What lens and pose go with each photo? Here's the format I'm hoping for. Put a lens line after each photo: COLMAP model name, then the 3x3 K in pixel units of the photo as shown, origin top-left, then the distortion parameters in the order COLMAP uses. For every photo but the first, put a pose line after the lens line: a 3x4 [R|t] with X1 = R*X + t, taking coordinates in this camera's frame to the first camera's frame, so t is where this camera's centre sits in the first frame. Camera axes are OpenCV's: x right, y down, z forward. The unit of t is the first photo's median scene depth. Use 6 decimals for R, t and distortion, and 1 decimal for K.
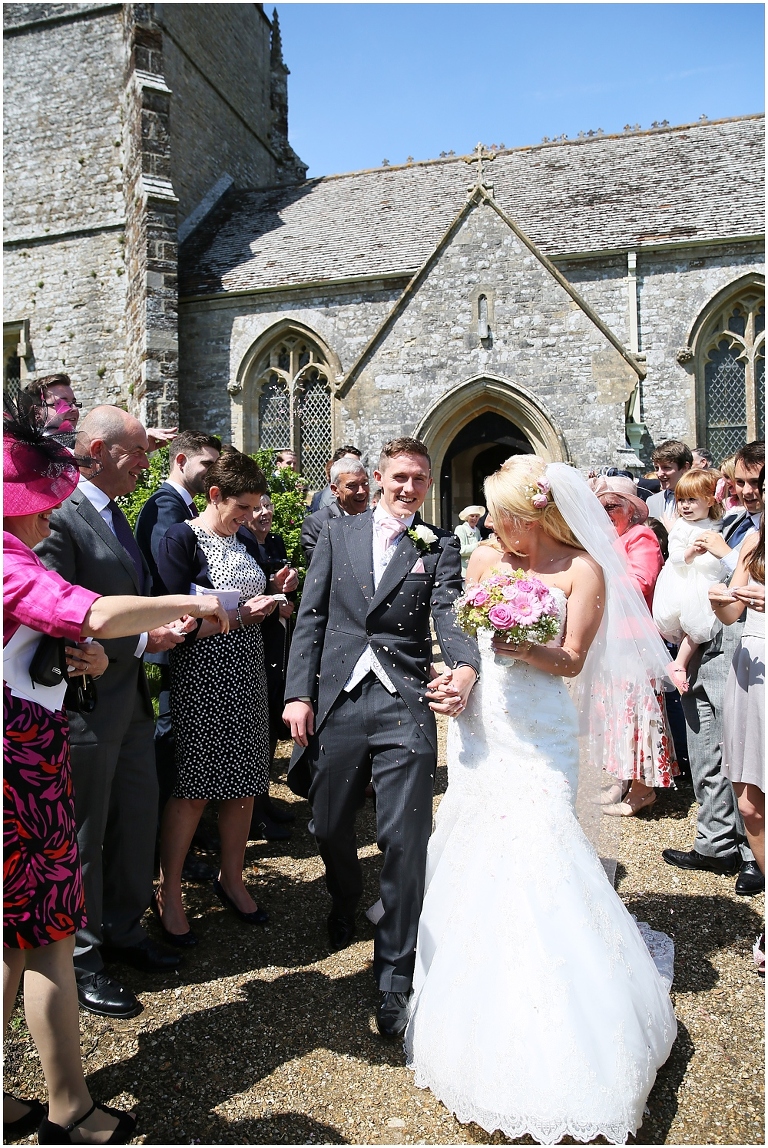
lens RADIAL K [[1185.9, 0, 384.0], [0, 1185.9, 574.0], [0, 0, 1]] dist [-0.076253, -0.002019]
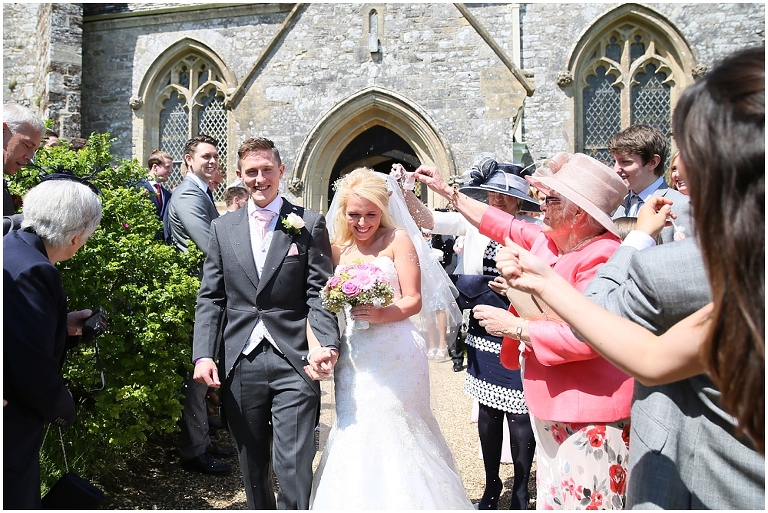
lens RADIAL K [[793.3, 0, 384.0], [0, 793.3, 256.5], [0, 0, 1]] dist [-0.076253, -0.002019]
pose [[0.994500, 0.017874, 0.103203, 0.025874], [-0.015815, 0.999660, -0.020741, -0.010771], [-0.103539, 0.018995, 0.994444, 0.321709]]
